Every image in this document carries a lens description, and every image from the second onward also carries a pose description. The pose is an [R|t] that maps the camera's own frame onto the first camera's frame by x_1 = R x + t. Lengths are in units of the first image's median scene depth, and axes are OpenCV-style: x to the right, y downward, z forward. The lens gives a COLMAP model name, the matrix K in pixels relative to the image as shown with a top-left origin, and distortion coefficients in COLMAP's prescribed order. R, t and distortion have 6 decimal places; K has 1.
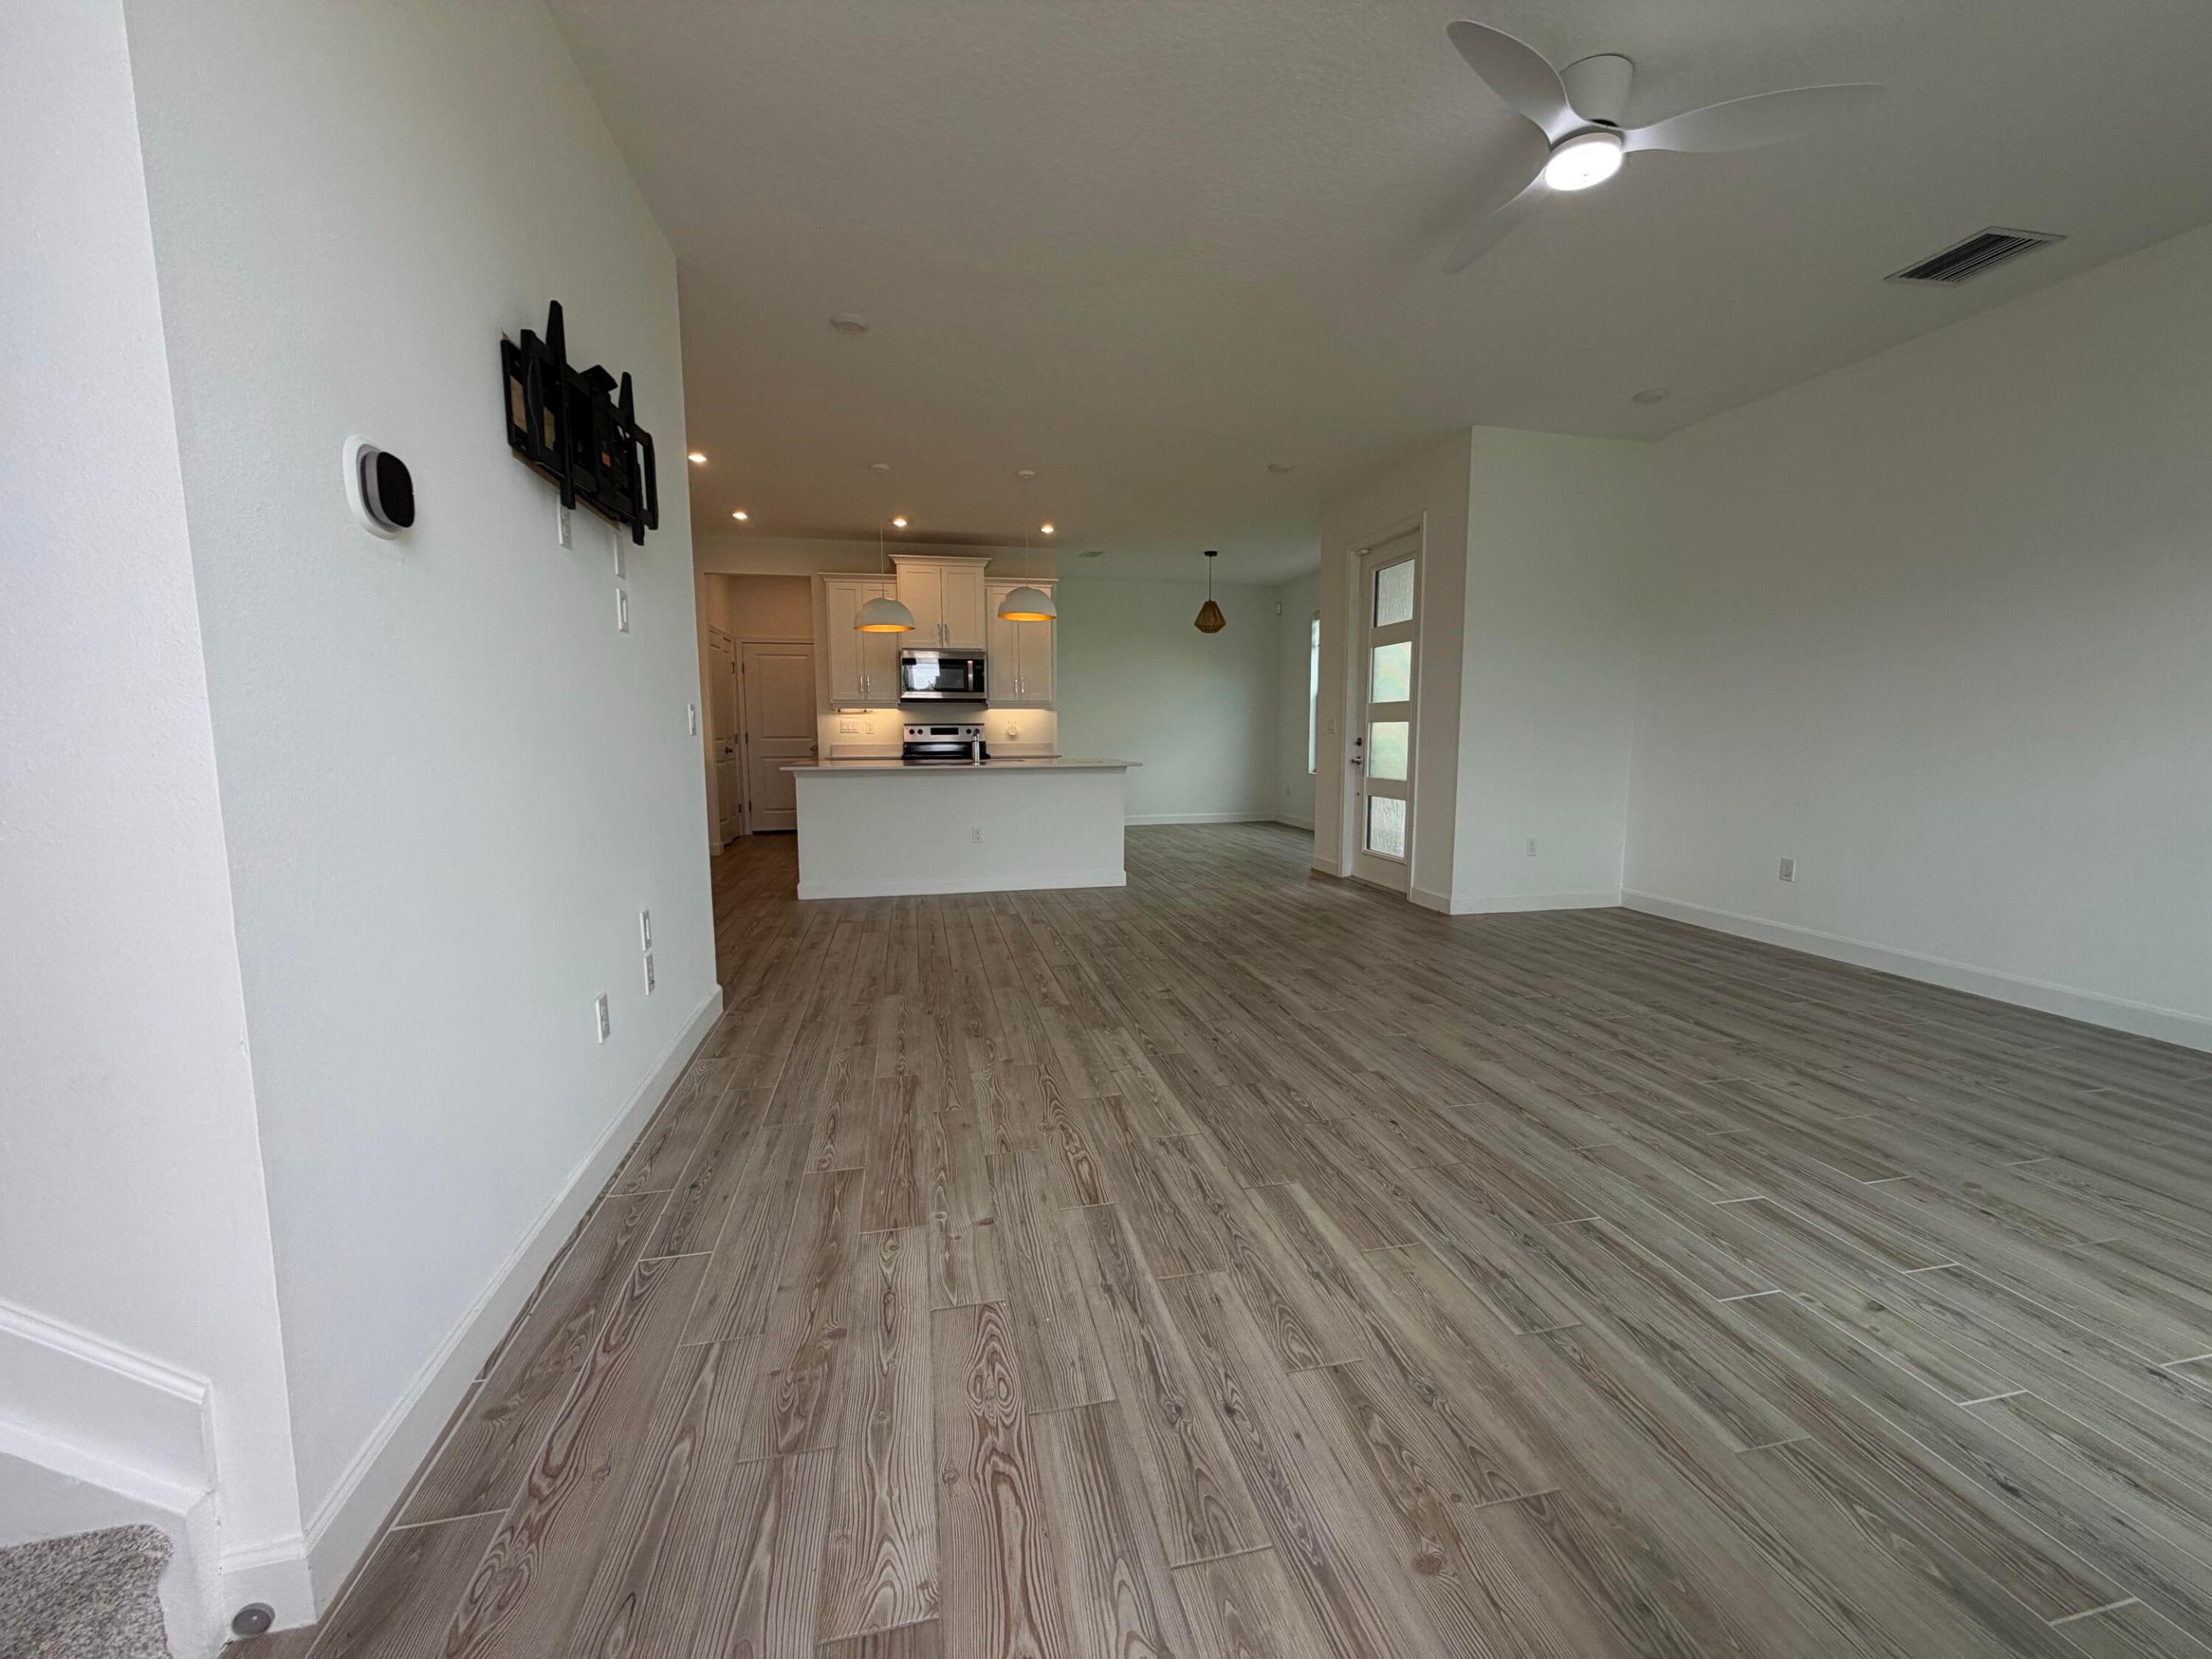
lens RADIAL K [[877.6, 0, 1107.5], [0, 877.6, 835.2], [0, 0, 1]] dist [0.001436, 0.000127]
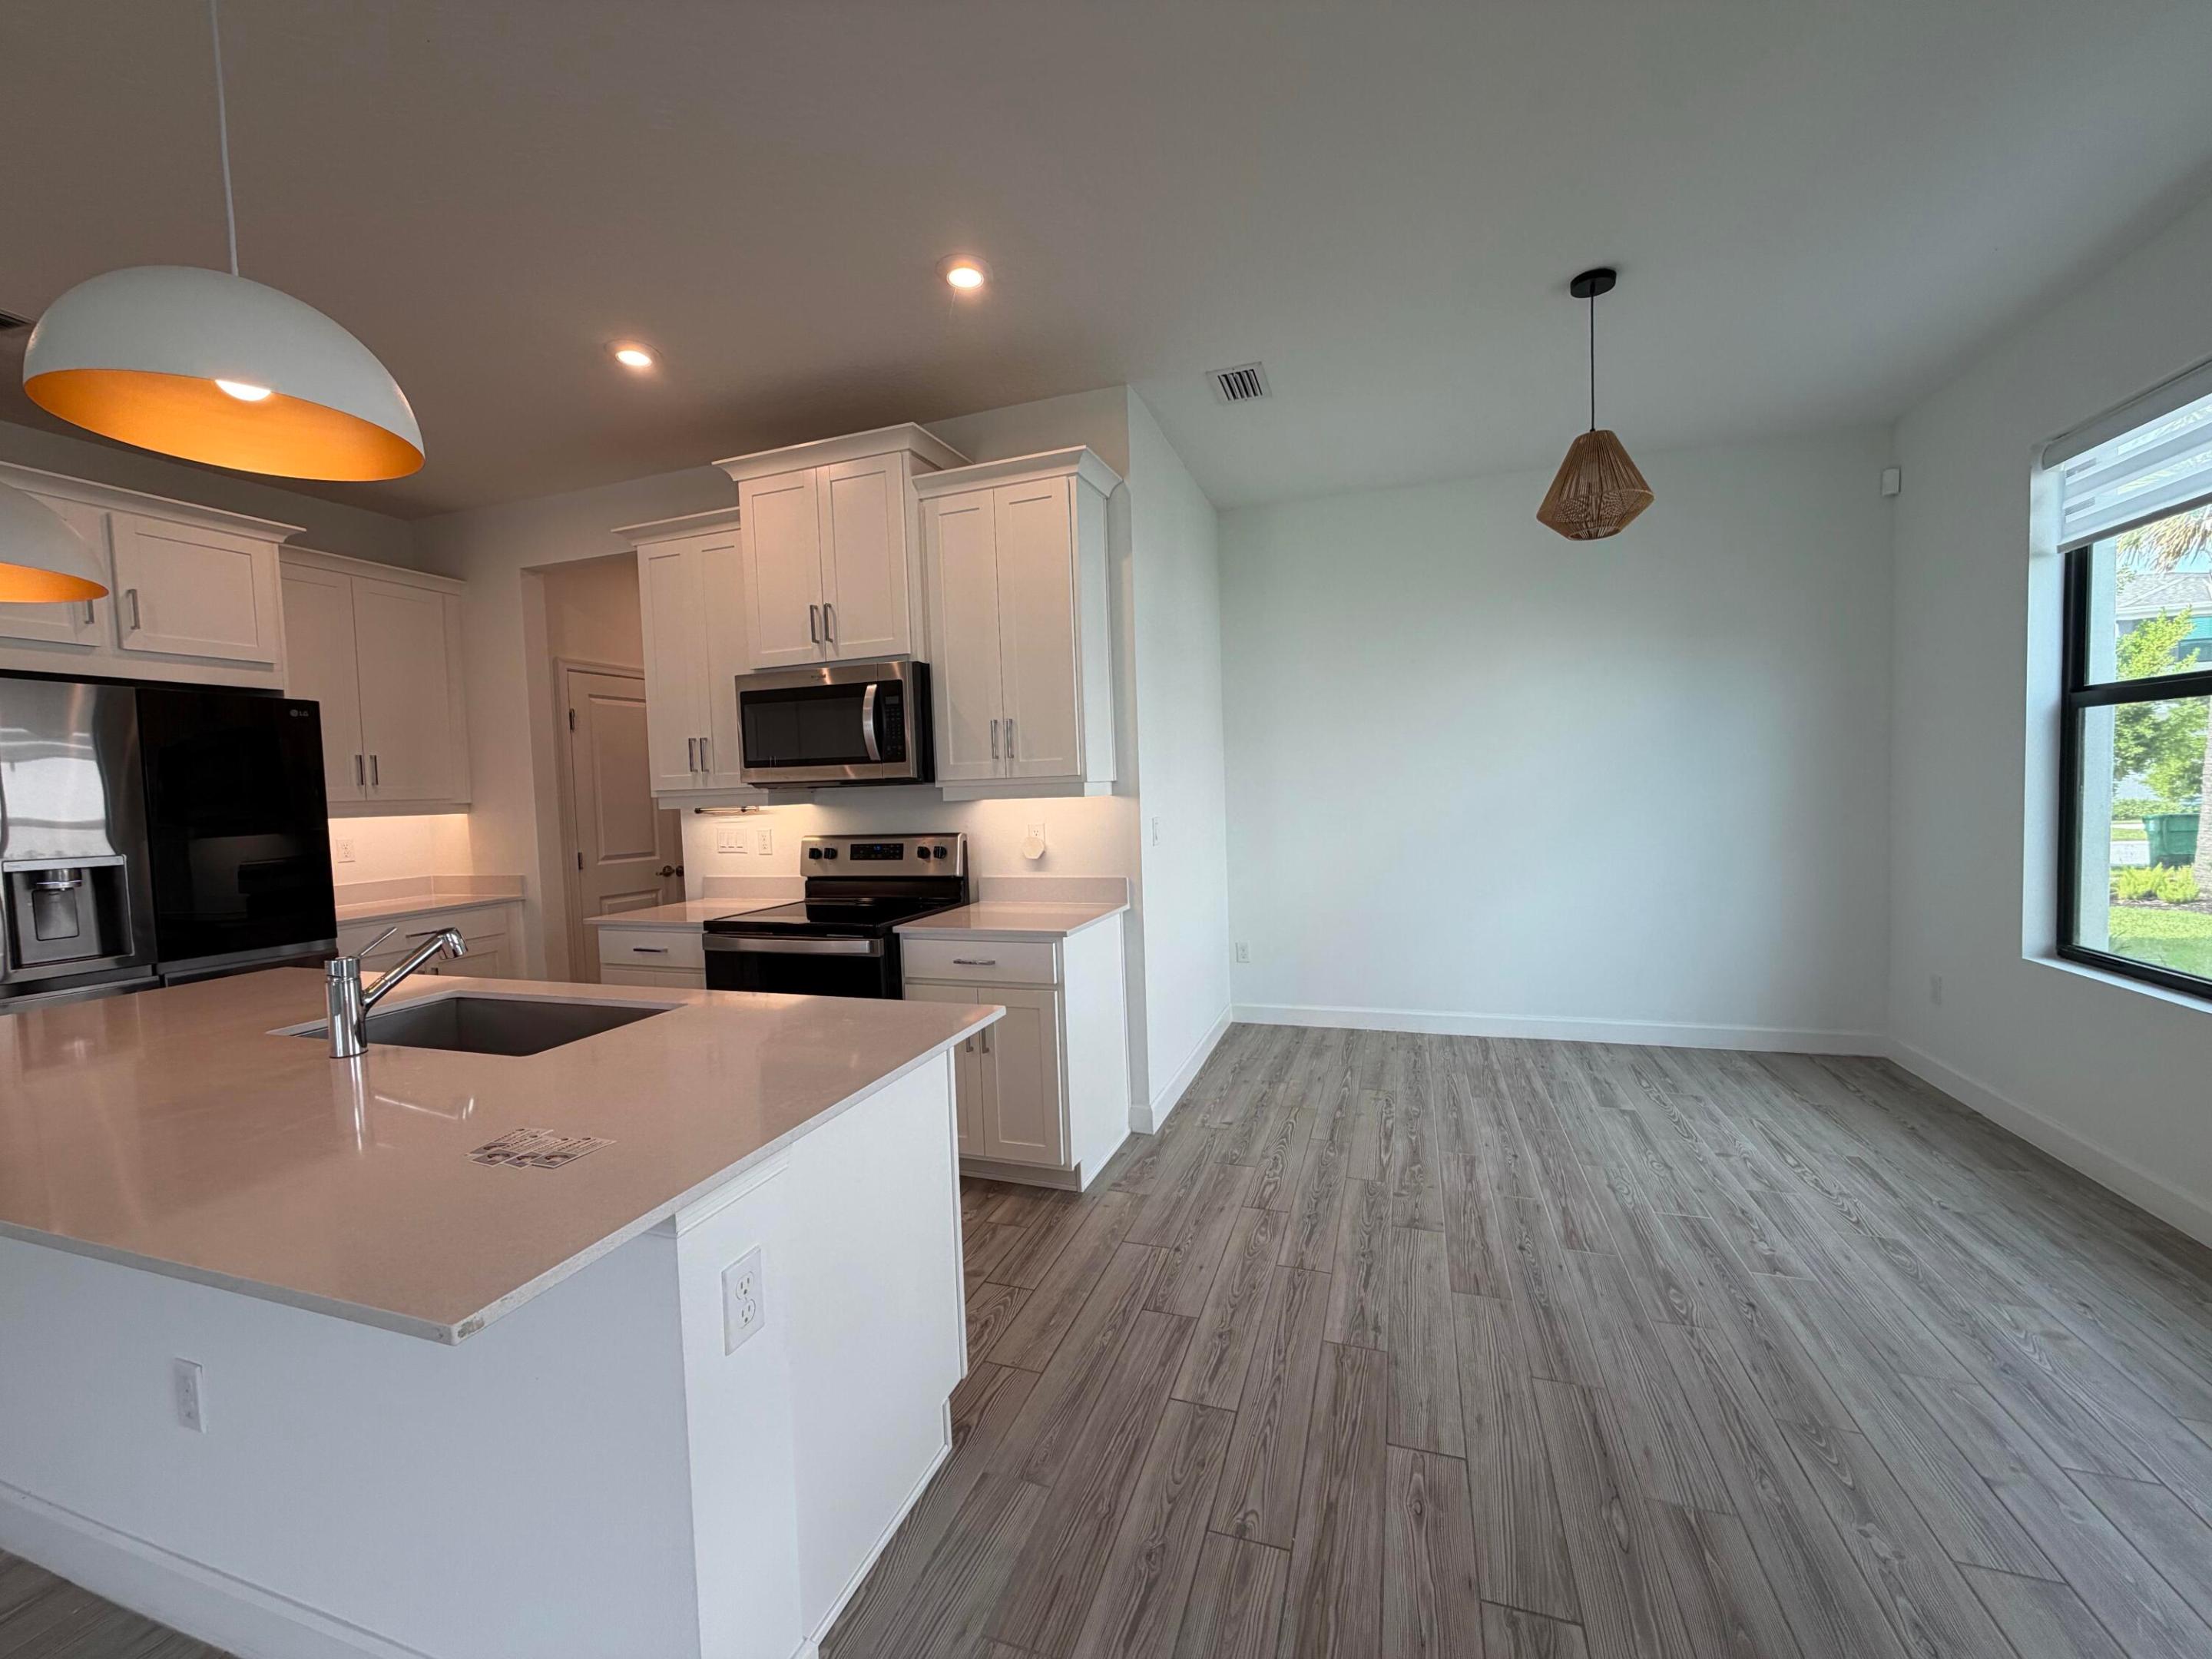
lens RADIAL K [[877.6, 0, 1103.5], [0, 877.6, 835.1], [0, 0, 1]] dist [0.001436, 0.000127]
pose [[0.858495, -0.000145, -0.512822, 0.158151], [-0.029251, 0.998358, -0.049251, -0.128443], [0.511987, 0.057282, 0.857081, 0.805966]]
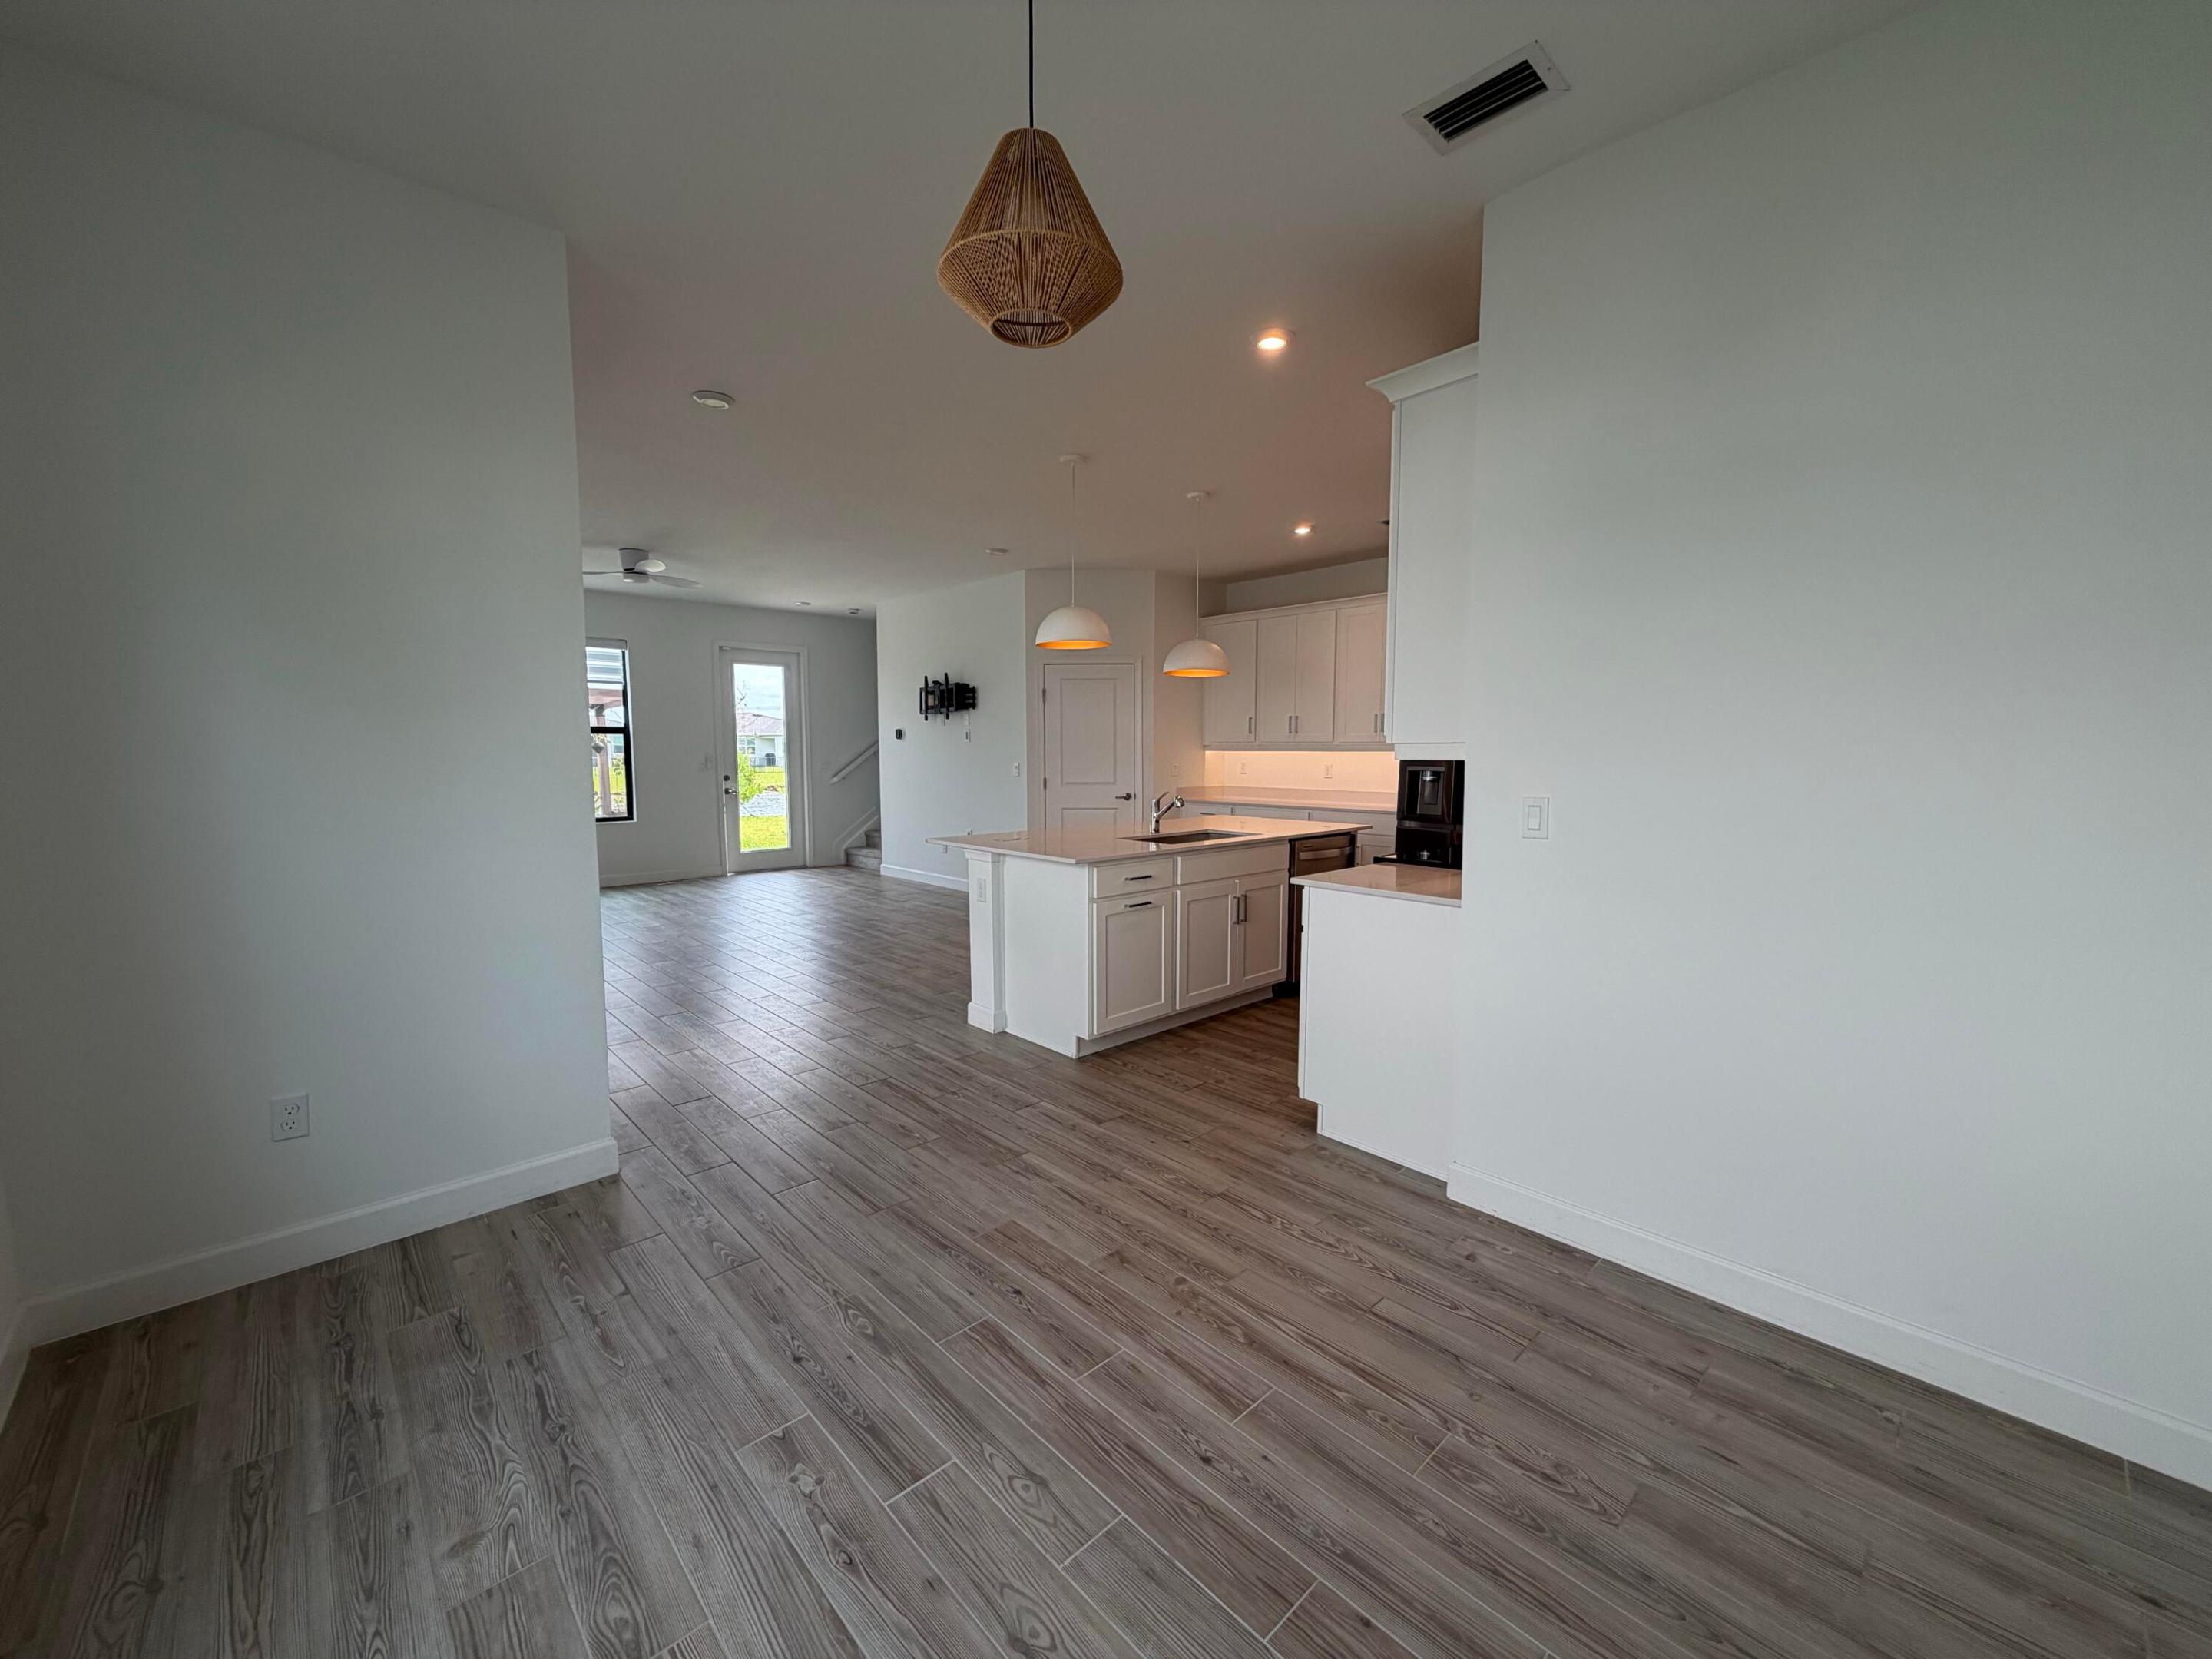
lens RADIAL K [[877.6, 0, 1097.4], [0, 877.6, 830.5], [0, 0, 1]] dist [0.001436, 0.000127]
pose [[-0.856806, 0.047156, -0.513478, 0.250515], [-0.062527, 0.978960, 0.194239, -0.207484], [0.511834, 0.198531, -0.835830, 1.458120]]
